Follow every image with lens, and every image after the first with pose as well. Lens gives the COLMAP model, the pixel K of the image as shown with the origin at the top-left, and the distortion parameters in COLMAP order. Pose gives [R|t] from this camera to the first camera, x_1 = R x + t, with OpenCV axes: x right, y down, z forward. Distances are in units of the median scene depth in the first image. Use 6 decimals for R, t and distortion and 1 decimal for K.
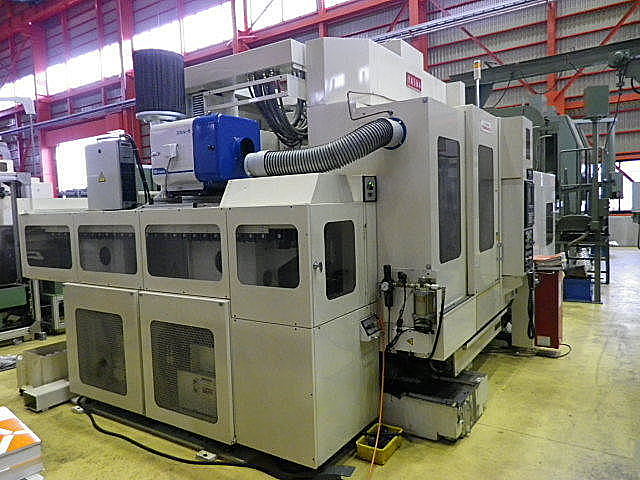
lens RADIAL K [[480.1, 0, 320.0], [0, 480.1, 240.0], [0, 0, 1]] dist [0.007906, 0.006853]
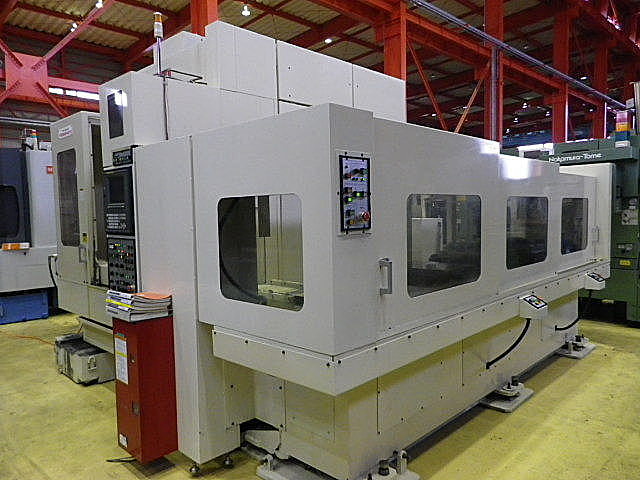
lens RADIAL K [[480.1, 0, 320.0], [0, 480.1, 240.0], [0, 0, 1]] dist [0.007906, 0.006853]
pose [[-0.192739, 0.101899, -0.975945, 1.209933], [-0.042506, 0.992793, 0.112052, -0.133413], [0.980329, 0.063080, -0.187019, 1.610526]]
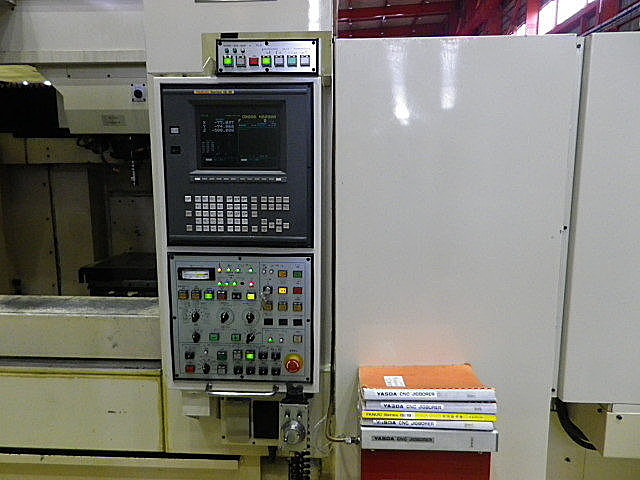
lens RADIAL K [[480.1, 0, 320.0], [0, 480.1, 240.0], [0, 0, 1]] dist [0.007906, 0.006853]
pose [[0.503924, 0.169733, -0.846907, 0.796679], [-0.081967, 0.985475, 0.148732, -0.095855], [0.859850, -0.005531, 0.510517, 1.000041]]
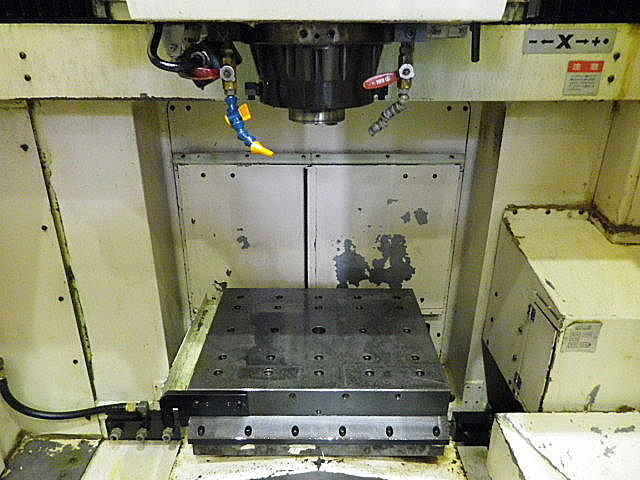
lens RADIAL K [[481.8, 0, 318.8], [0, 481.8, 241.3], [0, 0, 1]] dist [0.010269, 0.004212]
pose [[0.545740, 0.363138, -0.755181, 0.304078], [-0.083626, 0.920323, 0.382115, -0.109838], [0.833772, -0.145383, 0.532624, 0.998353]]
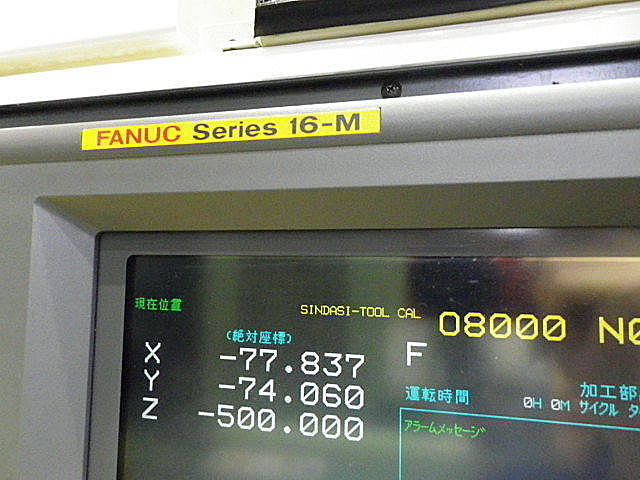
lens RADIAL K [[480.1, 0, 320.0], [0, 480.1, 240.0], [0, 0, 1]] dist [0.007906, 0.006853]
pose [[0.311816, -0.026958, -0.949760, 0.512908], [-0.094097, 0.993807, -0.059101, -0.129029], [0.945472, 0.107798, 0.307348, 1.100189]]
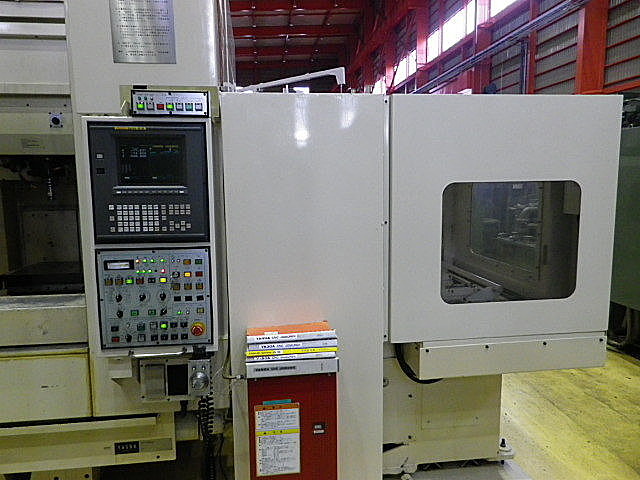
lens RADIAL K [[476.3, 0, 320.0], [0, 476.3, 240.0], [0, 0, 1]] dist [0.009452, -0.002563]
pose [[0.655236, 0.127354, -0.744612, 0.919099], [-0.070936, 0.991704, 0.107194, -0.097928], [0.752086, -0.017418, 0.658834, 0.946567]]
